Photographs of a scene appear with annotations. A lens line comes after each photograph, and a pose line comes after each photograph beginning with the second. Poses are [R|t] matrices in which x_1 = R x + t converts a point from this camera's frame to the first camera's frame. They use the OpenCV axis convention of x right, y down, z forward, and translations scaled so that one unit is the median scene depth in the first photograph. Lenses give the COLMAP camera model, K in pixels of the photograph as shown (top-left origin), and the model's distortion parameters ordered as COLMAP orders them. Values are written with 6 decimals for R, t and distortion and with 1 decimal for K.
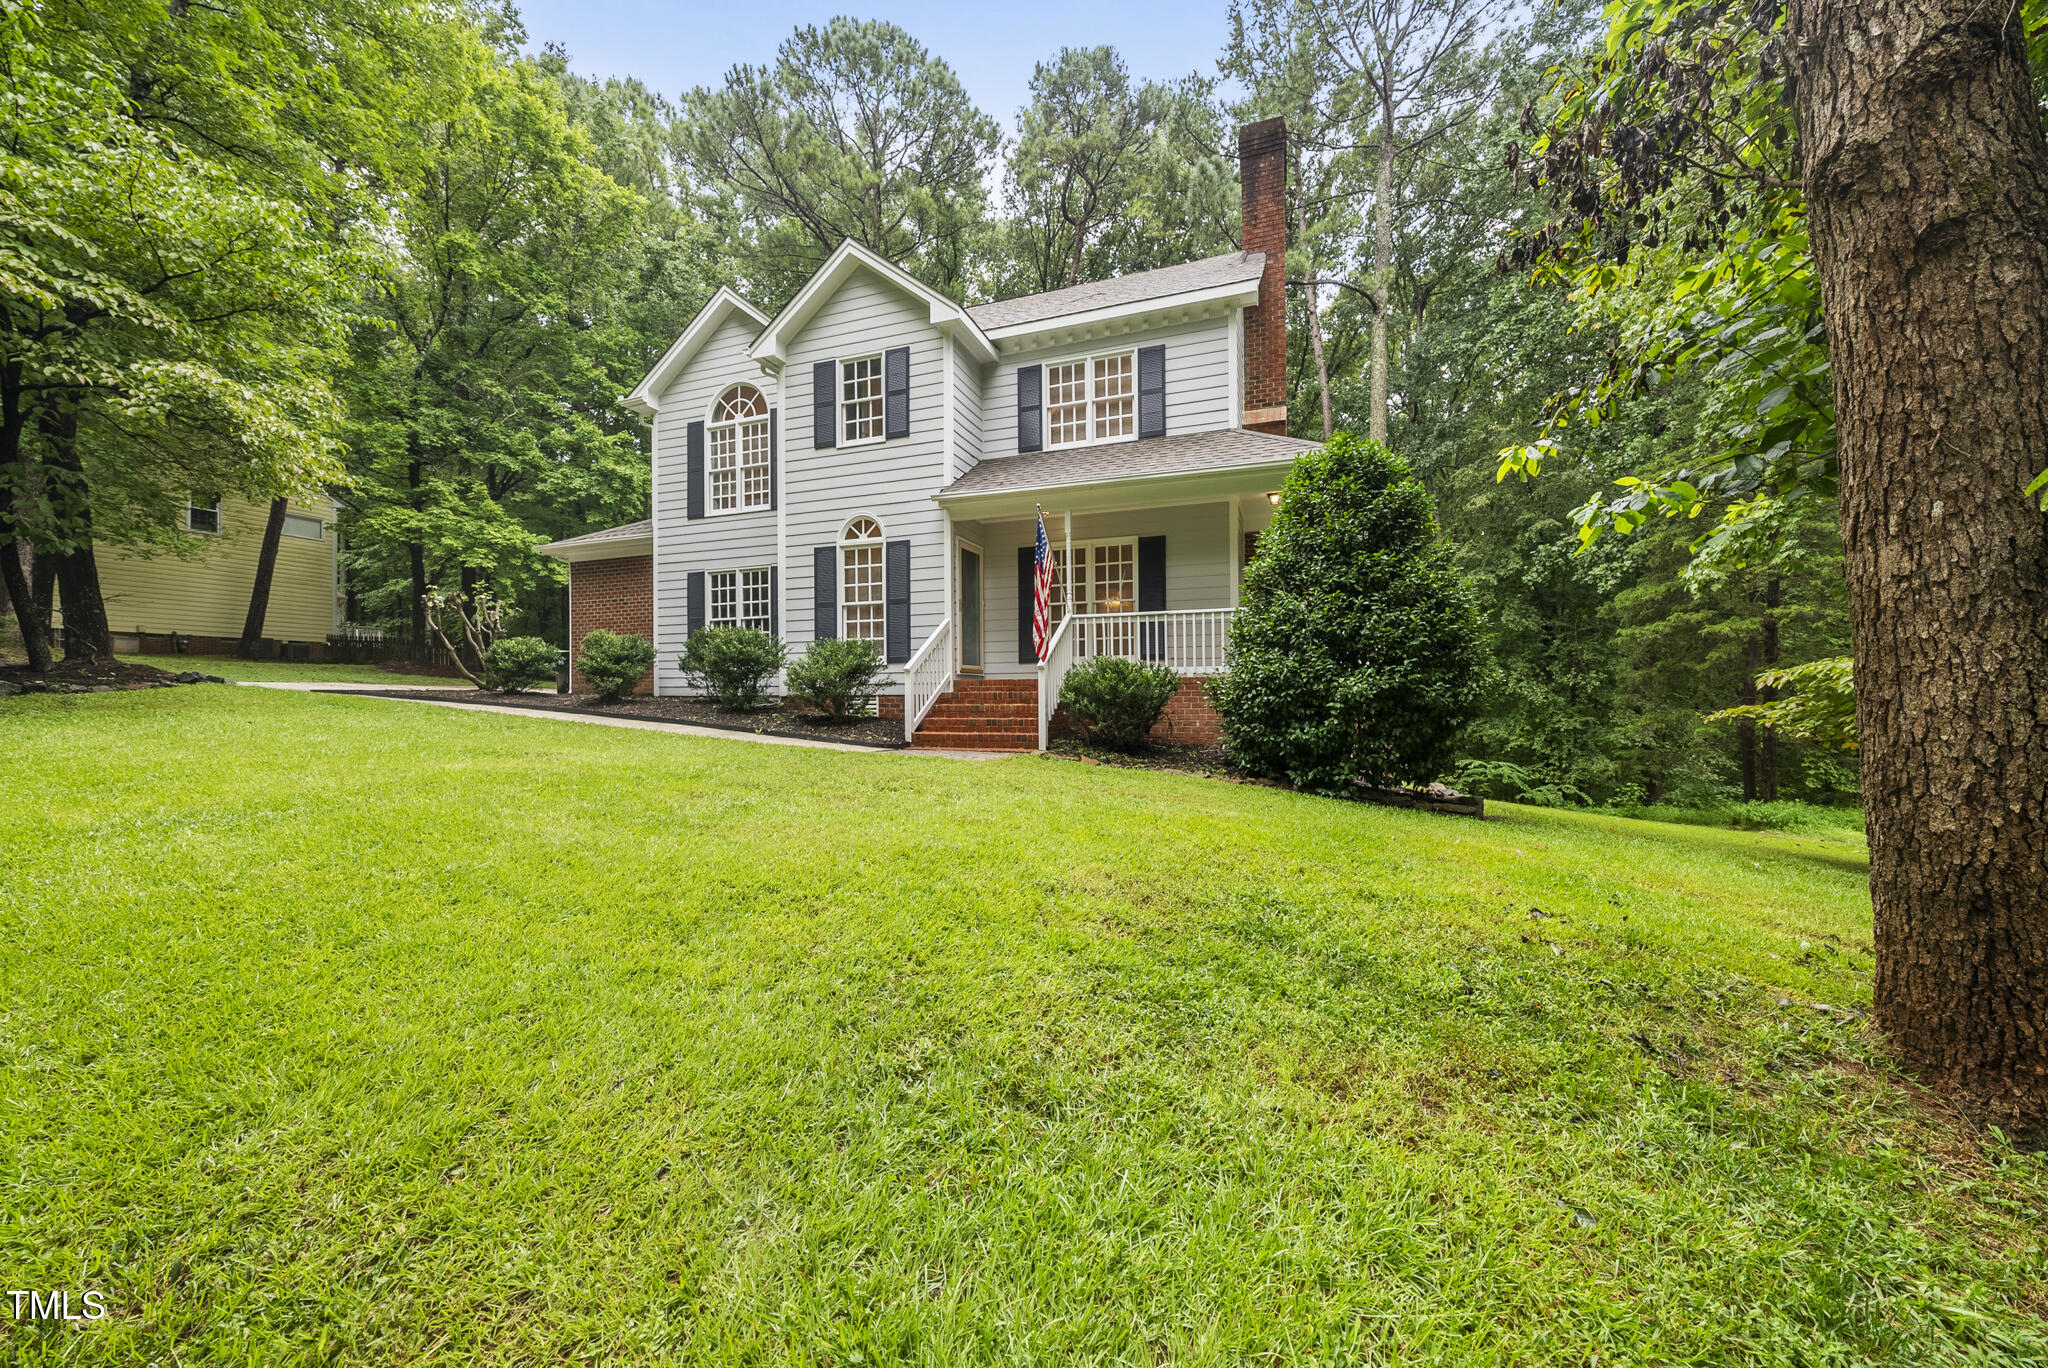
lens RADIAL K [[754.0, 0, 1024.0], [0, 754.0, 684.0], [0, 0, 1]] dist [0.000143, -0.000007]
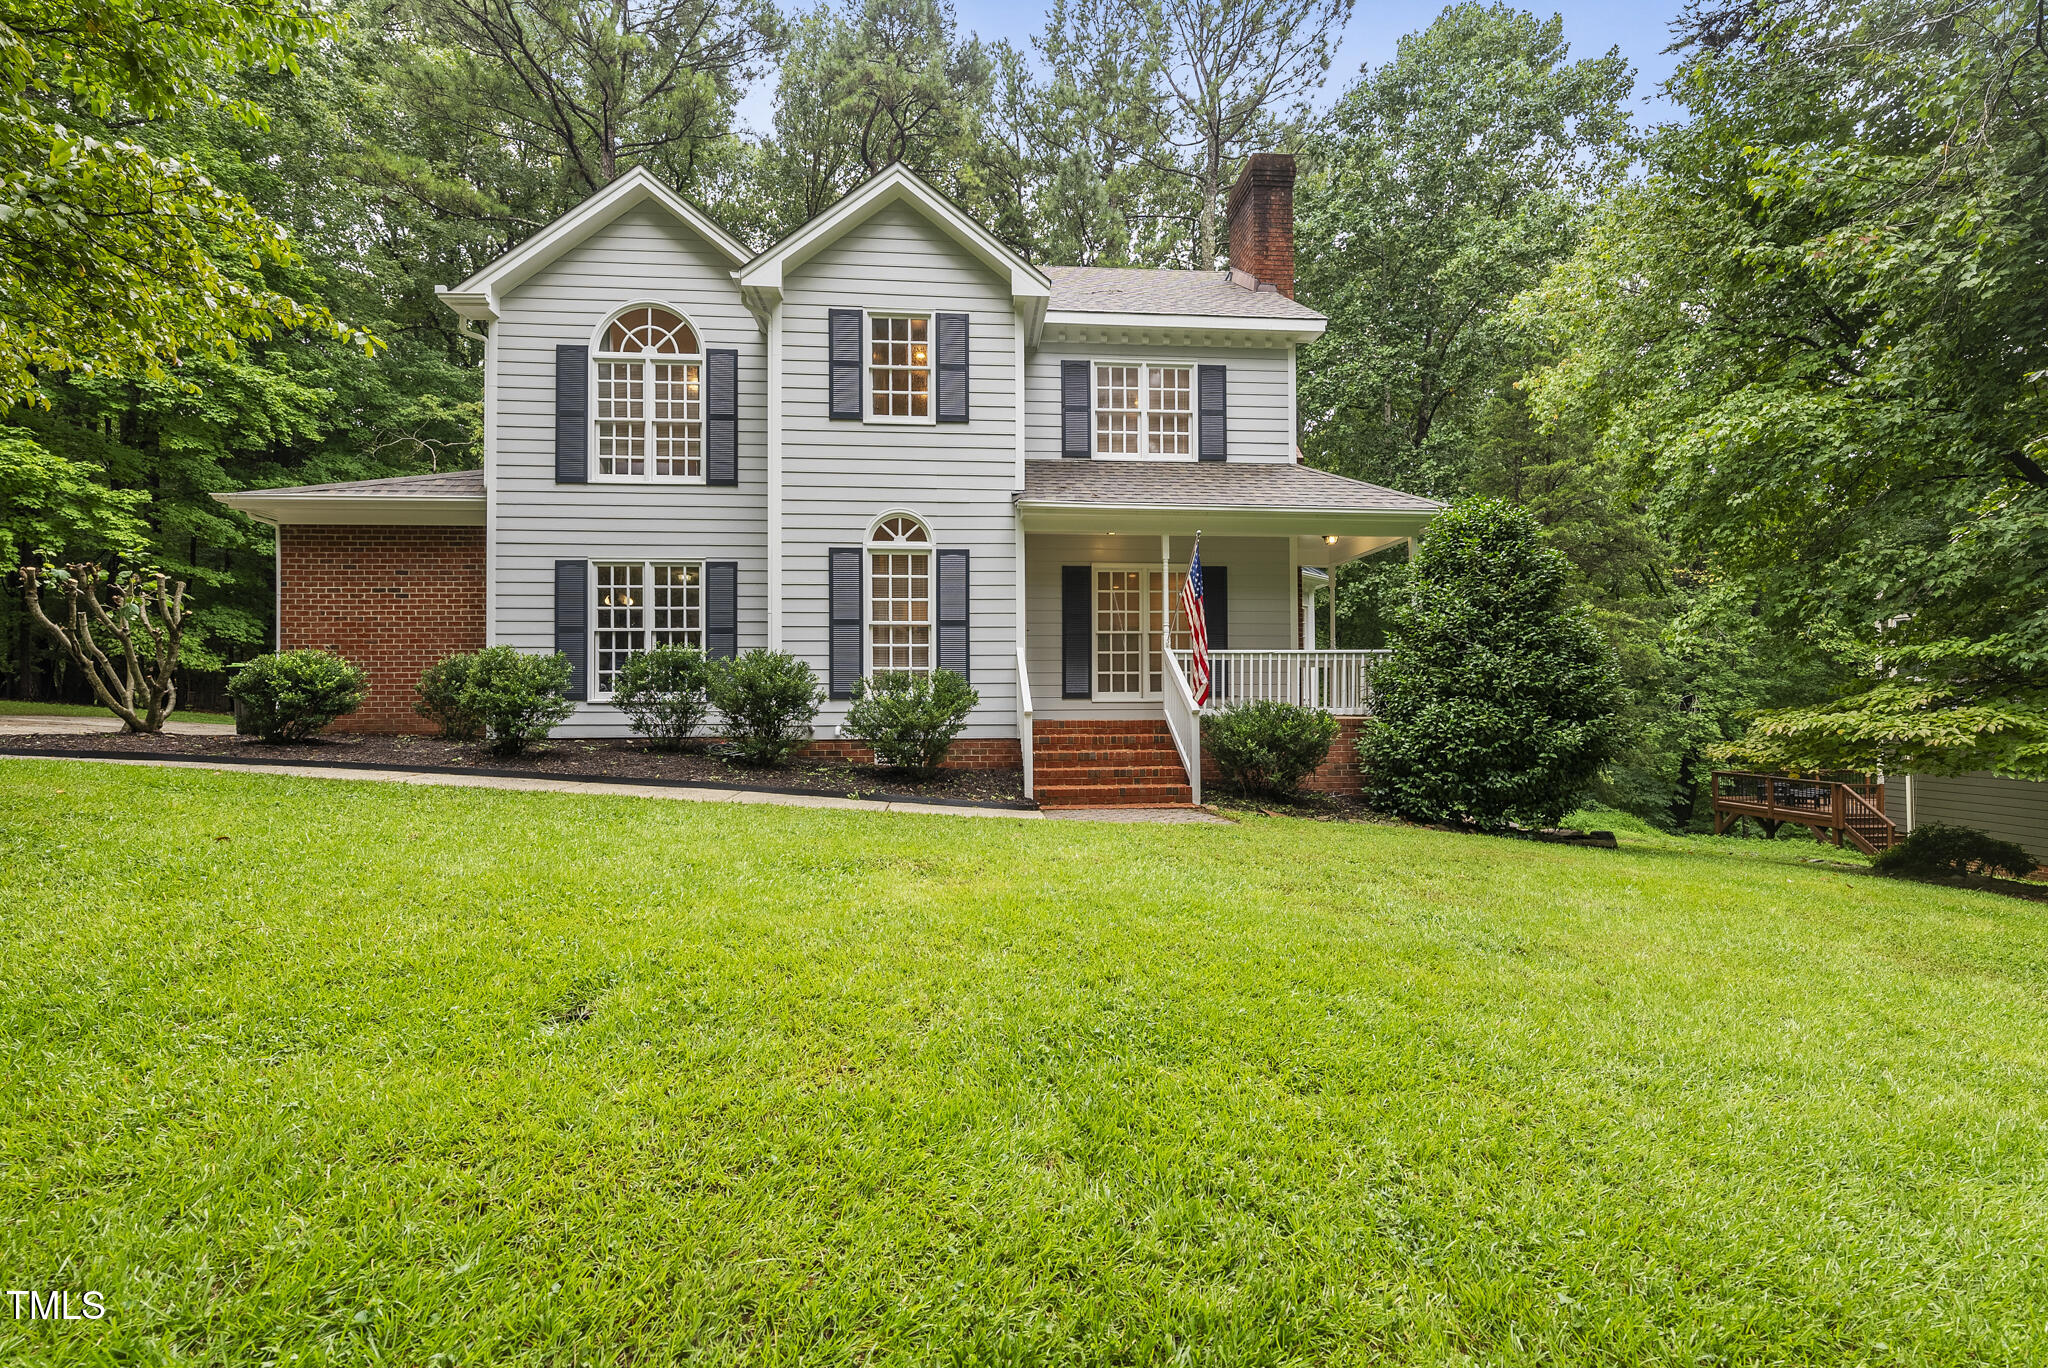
lens RADIAL K [[849.2, 0, 1028.5], [0, 849.2, 684.6], [0, 0, 1]] dist [-0.000164, -0.000227]
pose [[0.904141, 0.009260, 0.427135, -0.468337], [-0.005995, 0.999942, -0.008988, -0.034795], [-0.427193, 0.005566, 0.904143, 0.132709]]
